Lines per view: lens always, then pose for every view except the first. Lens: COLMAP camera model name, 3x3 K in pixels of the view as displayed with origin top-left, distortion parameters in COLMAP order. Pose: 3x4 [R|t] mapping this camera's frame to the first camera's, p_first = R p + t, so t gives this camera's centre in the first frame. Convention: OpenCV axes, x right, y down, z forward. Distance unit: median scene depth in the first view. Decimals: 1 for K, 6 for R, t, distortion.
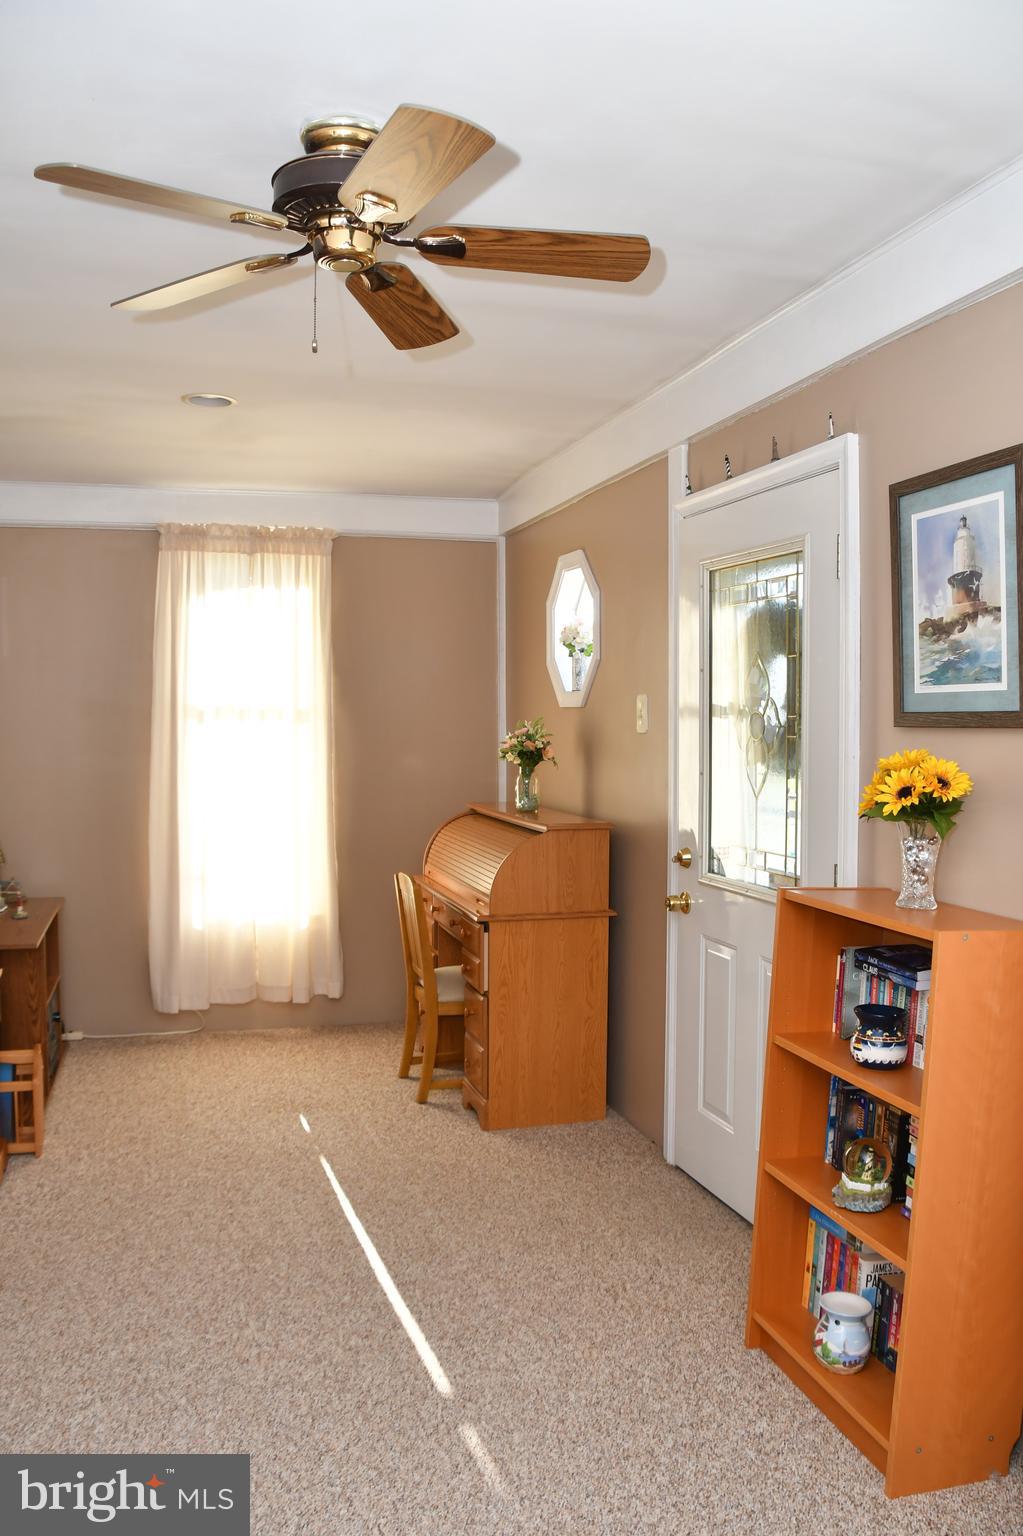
lens RADIAL K [[1213.3, 0, 510.6], [0, 1213.3, 767.0], [0, 0, 1]] dist [-0.127822, 0.037933]
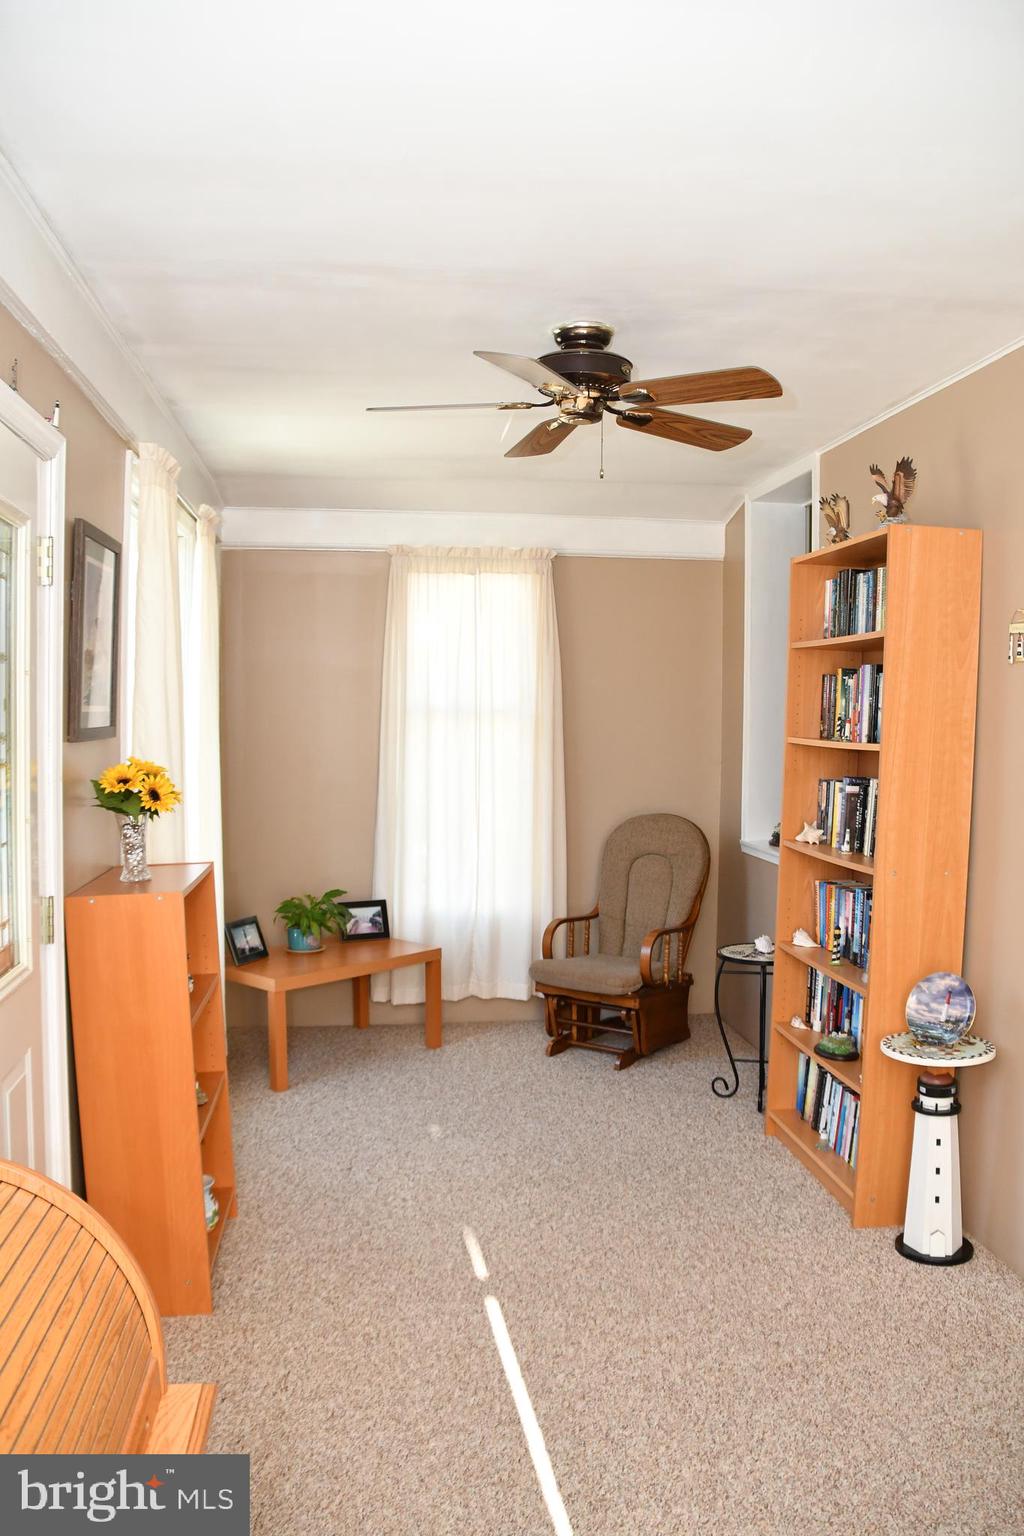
lens RADIAL K [[1213.3, 0, 511.8], [0, 1213.3, 770.7], [0, 0, 1]] dist [-0.127822, 0.037933]
pose [[-0.987124, -0.021448, 0.158513, -0.235056], [-0.005817, 0.995128, 0.098425, -0.113120], [-0.159852, 0.096235, -0.982439, 1.967524]]
